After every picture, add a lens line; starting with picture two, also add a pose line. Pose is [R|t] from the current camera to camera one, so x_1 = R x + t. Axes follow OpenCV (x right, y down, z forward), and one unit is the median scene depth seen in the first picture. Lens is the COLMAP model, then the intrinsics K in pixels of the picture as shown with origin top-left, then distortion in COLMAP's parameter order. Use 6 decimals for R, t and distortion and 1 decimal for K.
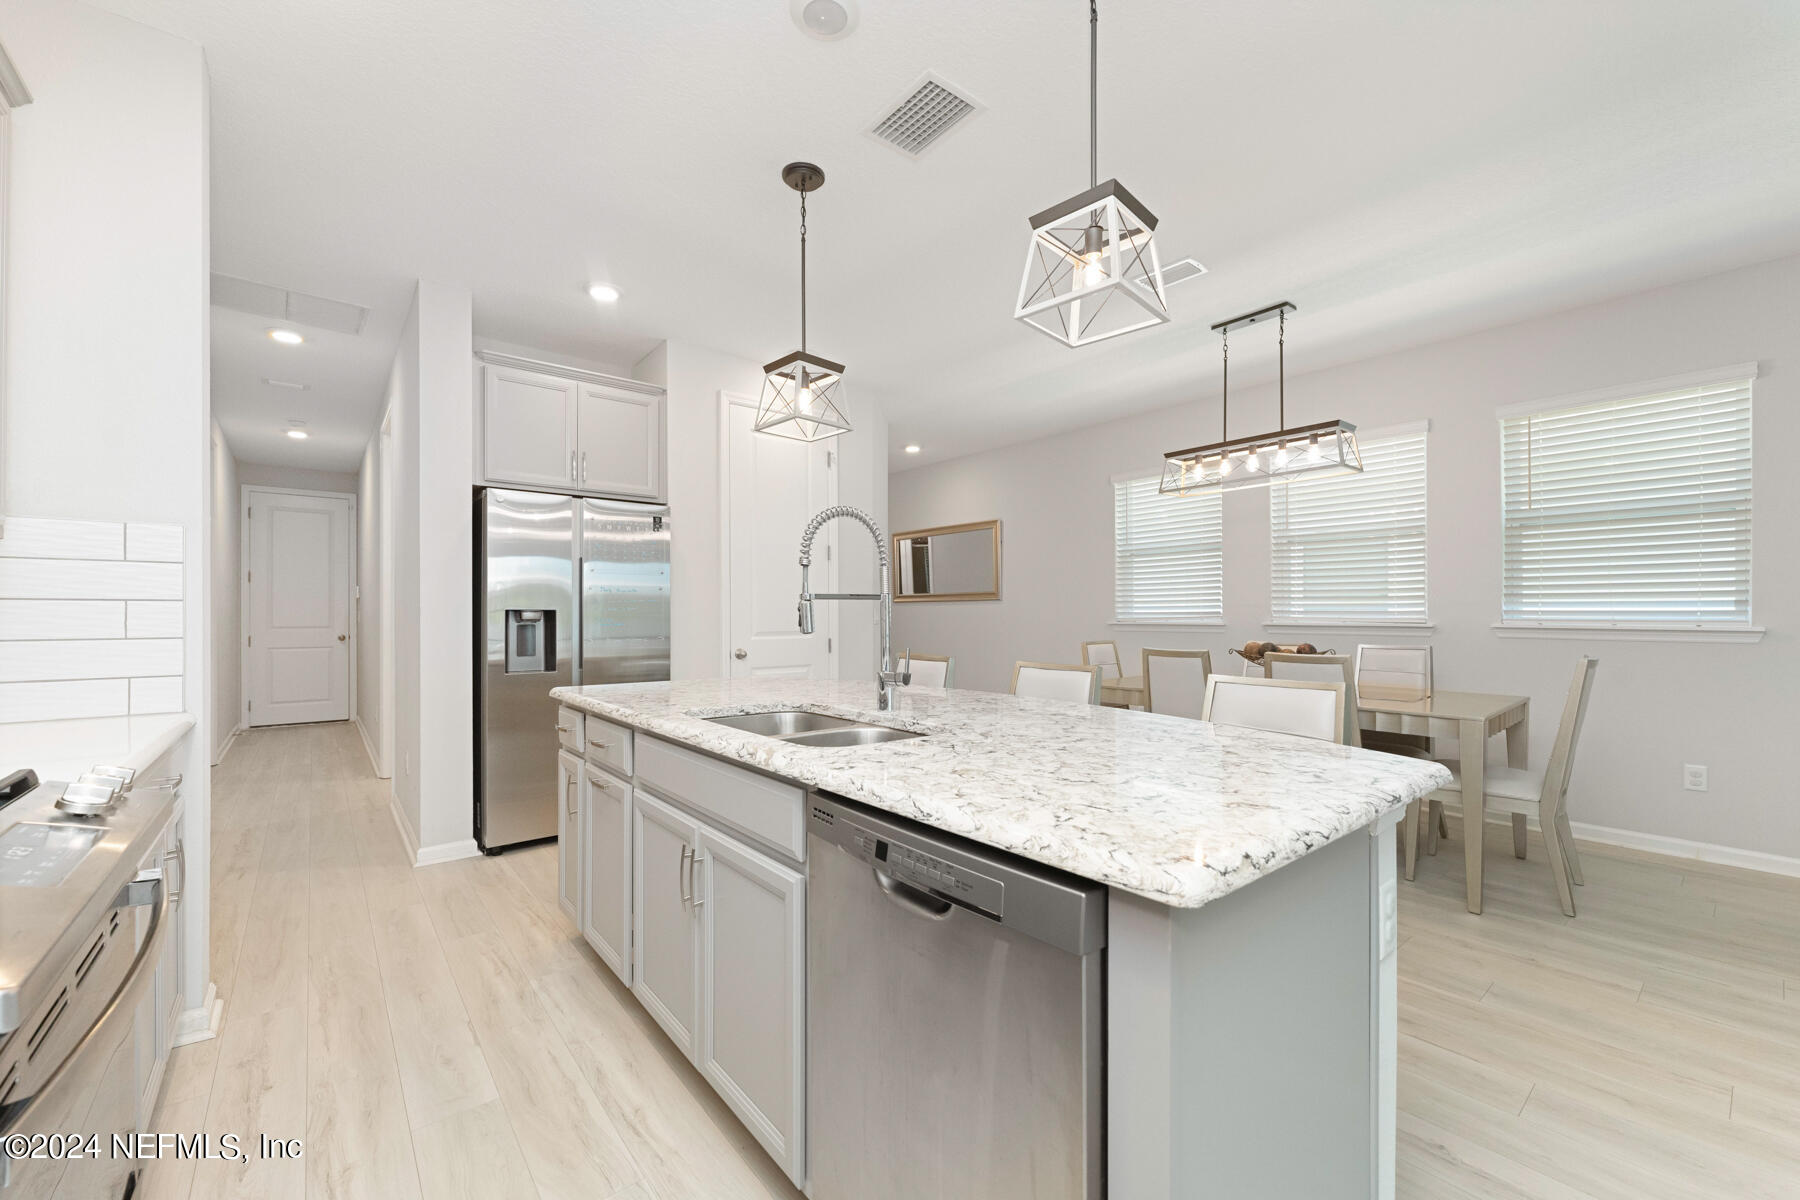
lens RADIAL K [[721.0, 0, 905.4], [0, 721.0, 615.5], [0, 0, 1]] dist [-0.001141, 0.001149]
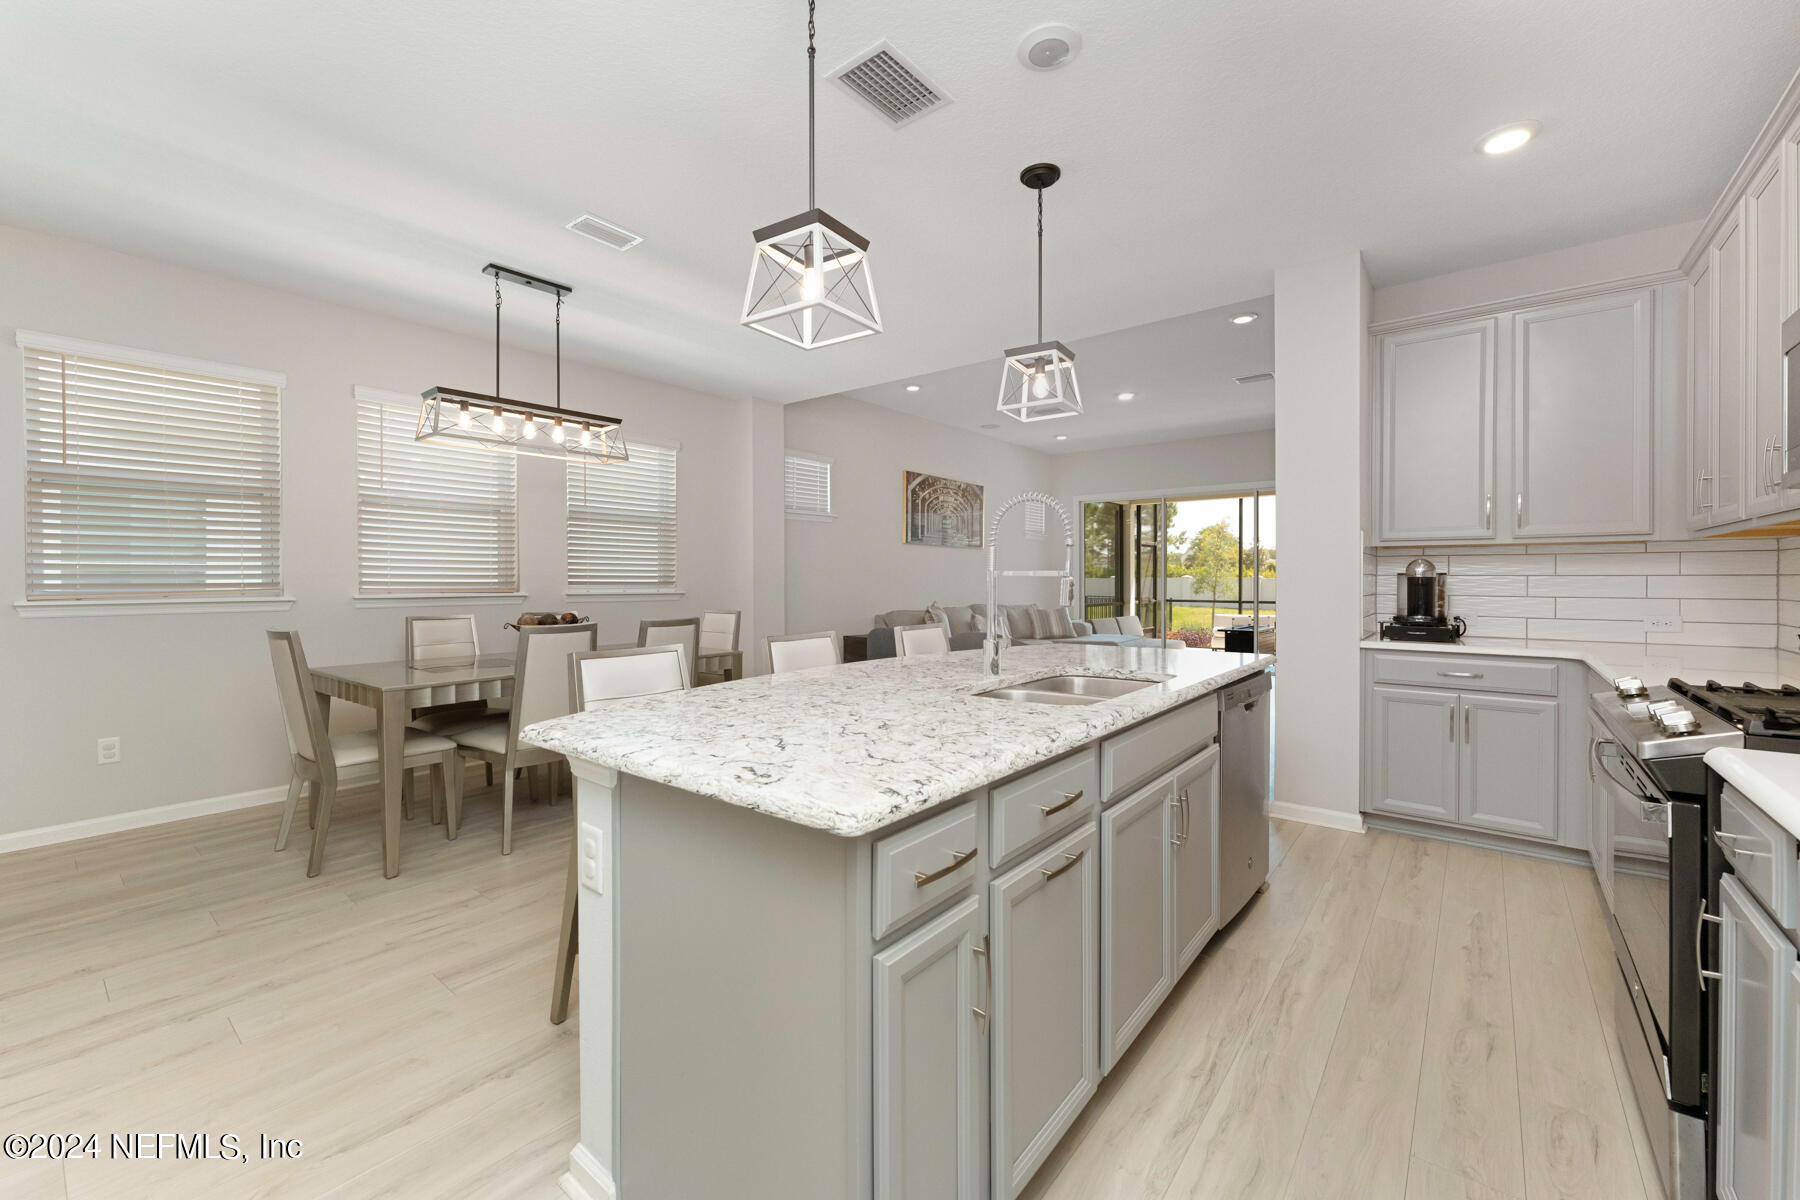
lens RADIAL K [[721.0, 0, 889.2], [0, 721.0, 588.1], [0, 0, 1]] dist [-0.001141, 0.001149]
pose [[-0.191382, -0.010065, 0.981464, -0.666259], [0.003601, 0.999933, 0.010957, -0.009204], [-0.981509, 0.005631, -0.191333, 0.837931]]
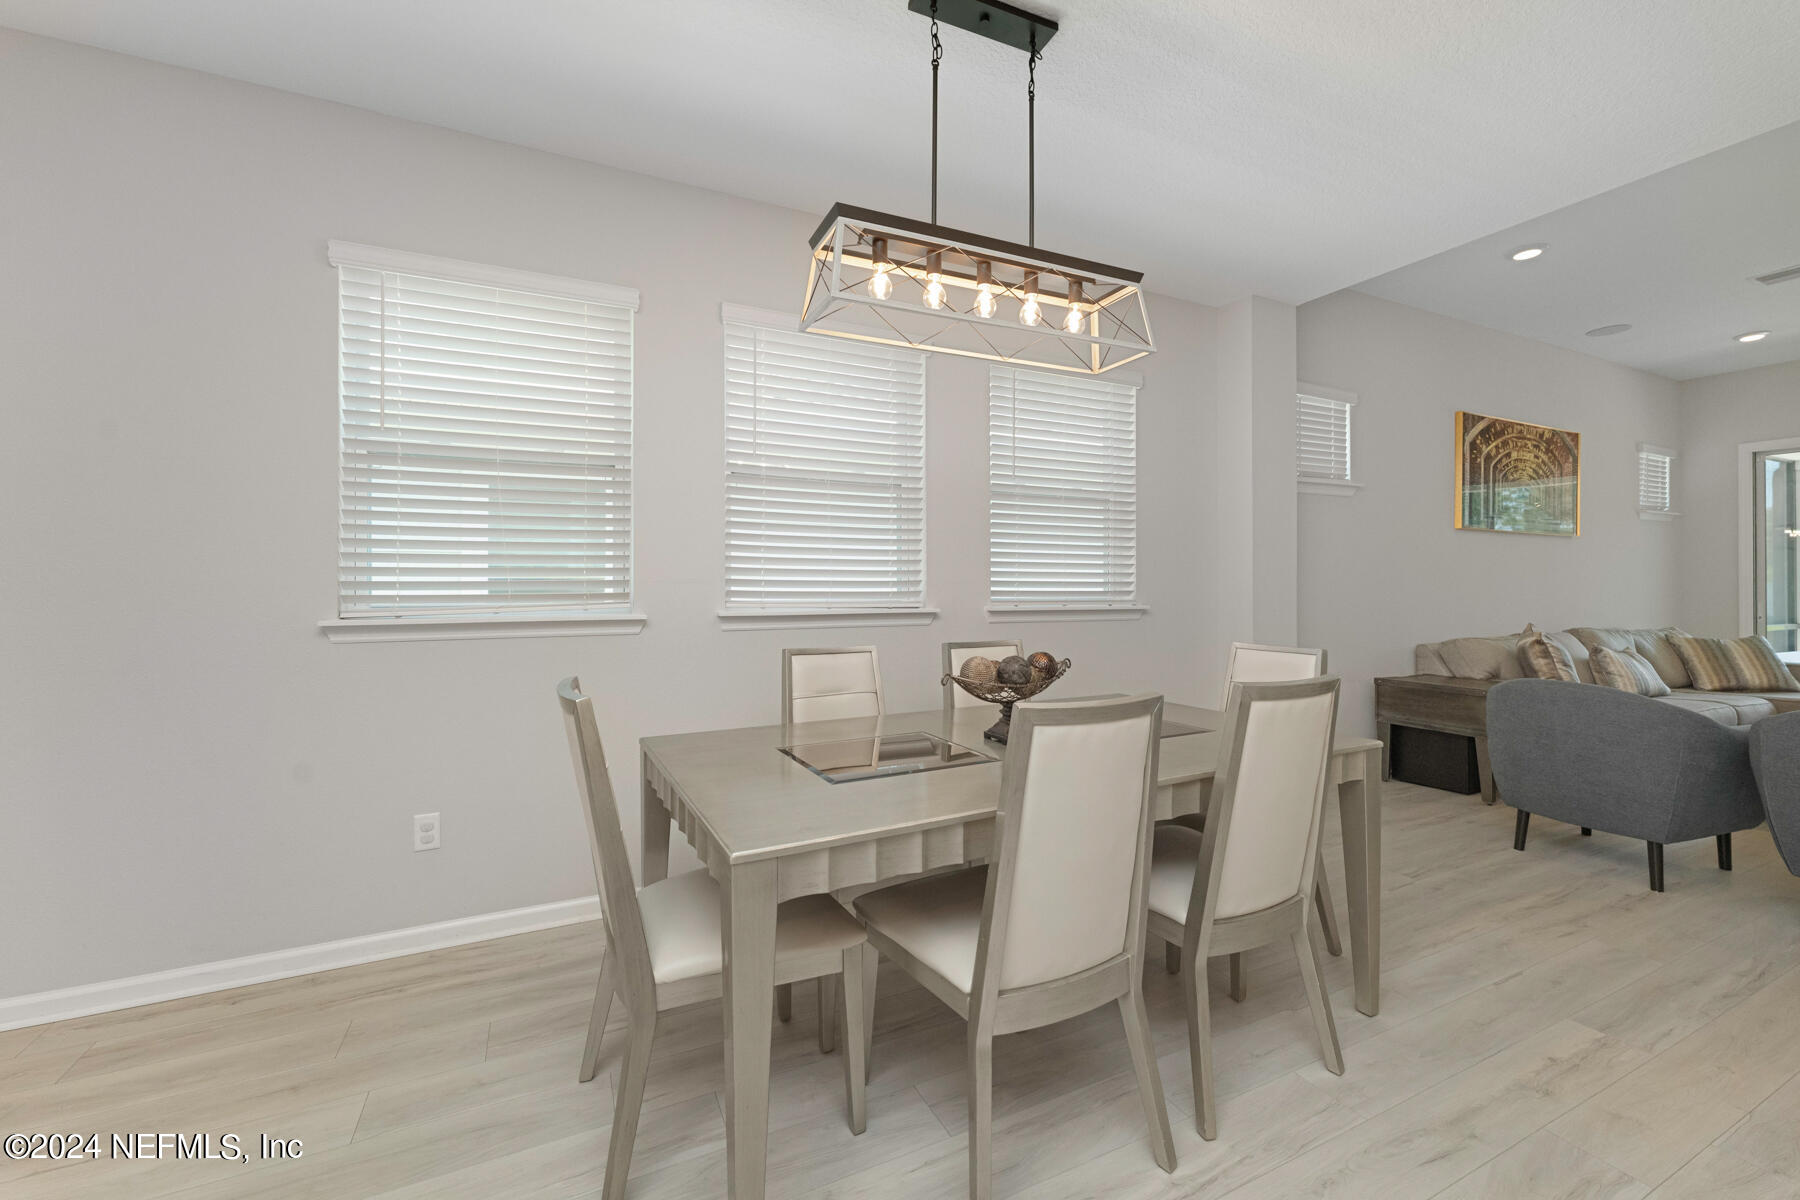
lens RADIAL K [[721.0, 0, 896.5], [0, 721.0, 584.7], [0, 0, 1]] dist [-0.001141, 0.001149]
pose [[0.240332, 0.002891, 0.970686, -0.021498], [0.003322, 0.999987, -0.003800, -0.014584], [-0.970685, 0.004138, 0.240320, 1.107989]]
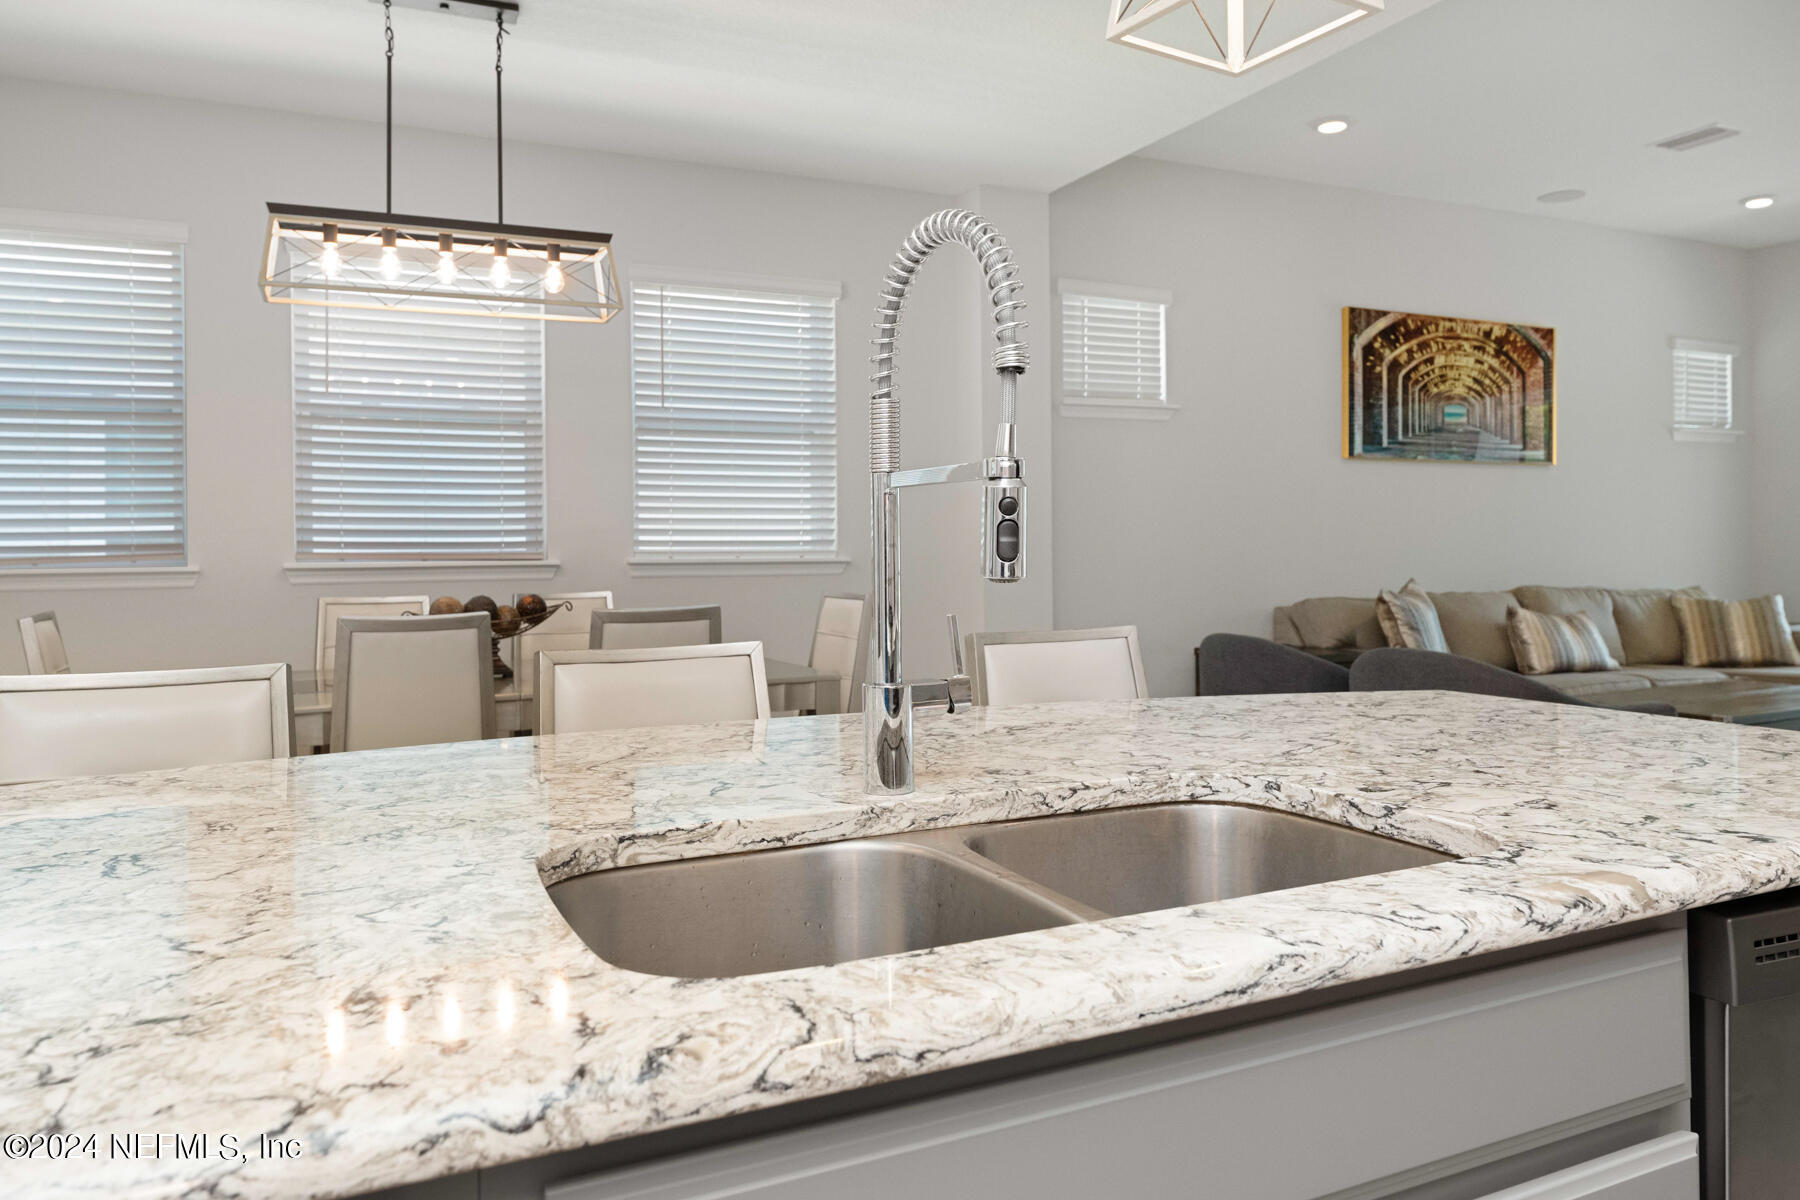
lens RADIAL K [[1225.4, 0, 904.7], [0, 1225.4, 553.4], [0, 0, 1]] dist [0.007818, -0.004406]
pose [[0.249250, -0.006836, 0.968415, -0.390870], [0.010820, 0.999932, 0.004273, 0.004907], [-0.968379, 0.009414, 0.249307, 0.513081]]
